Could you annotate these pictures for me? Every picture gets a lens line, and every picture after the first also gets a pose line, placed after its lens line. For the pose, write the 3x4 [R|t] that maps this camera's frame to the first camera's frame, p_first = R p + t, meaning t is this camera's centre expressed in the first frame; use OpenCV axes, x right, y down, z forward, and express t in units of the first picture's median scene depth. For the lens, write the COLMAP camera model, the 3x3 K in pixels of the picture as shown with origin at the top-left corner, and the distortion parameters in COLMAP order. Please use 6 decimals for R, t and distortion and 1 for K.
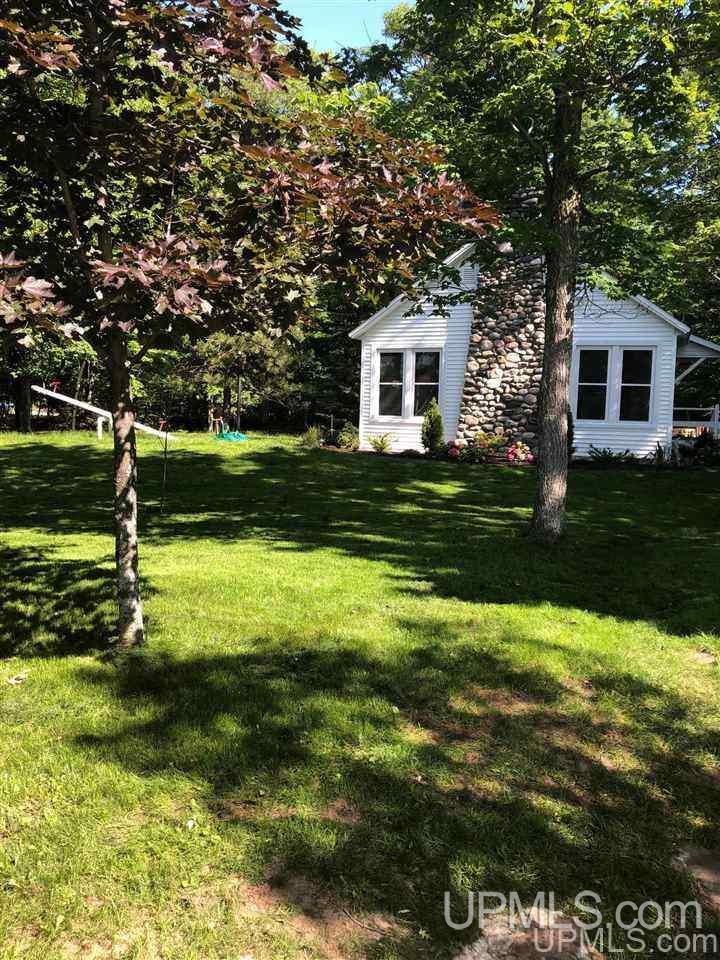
lens RADIAL K [[726.4, 0, 358.3], [0, 726.4, 492.9], [0, 0, 1]] dist [-0.045803, 0.002423]
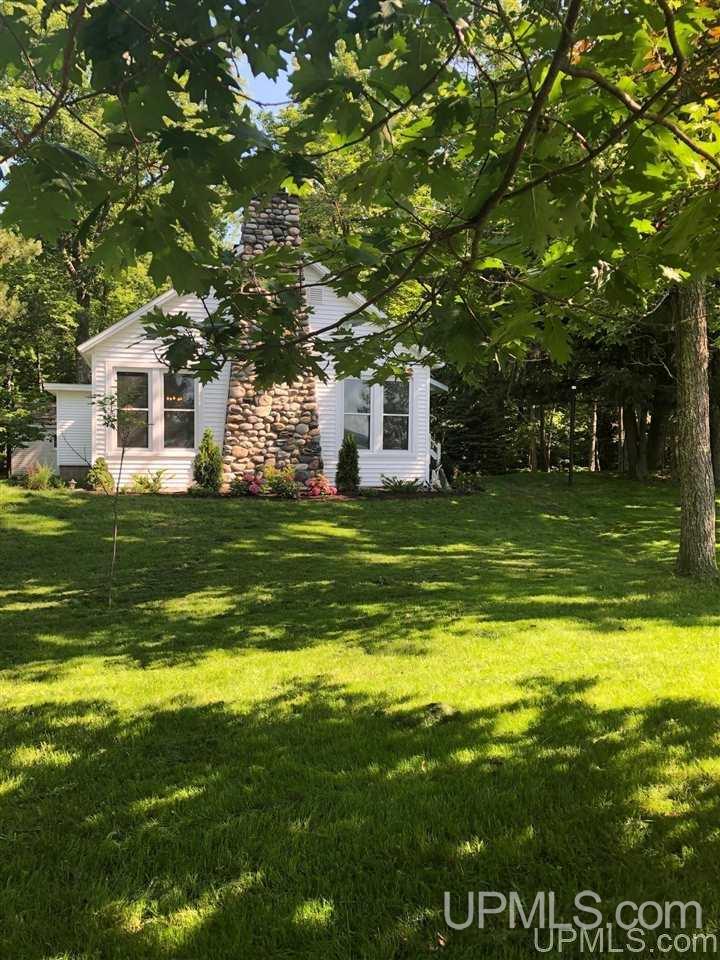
lens RADIAL K [[726.4, 0, 358.3], [0, 726.4, 492.9], [0, 0, 1]] dist [-0.045803, 0.002423]
pose [[0.785843, -0.050636, 0.616349, -0.289695], [0.072746, 0.997292, -0.010818, -0.029354], [-0.614132, 0.053338, 0.787399, 0.207485]]
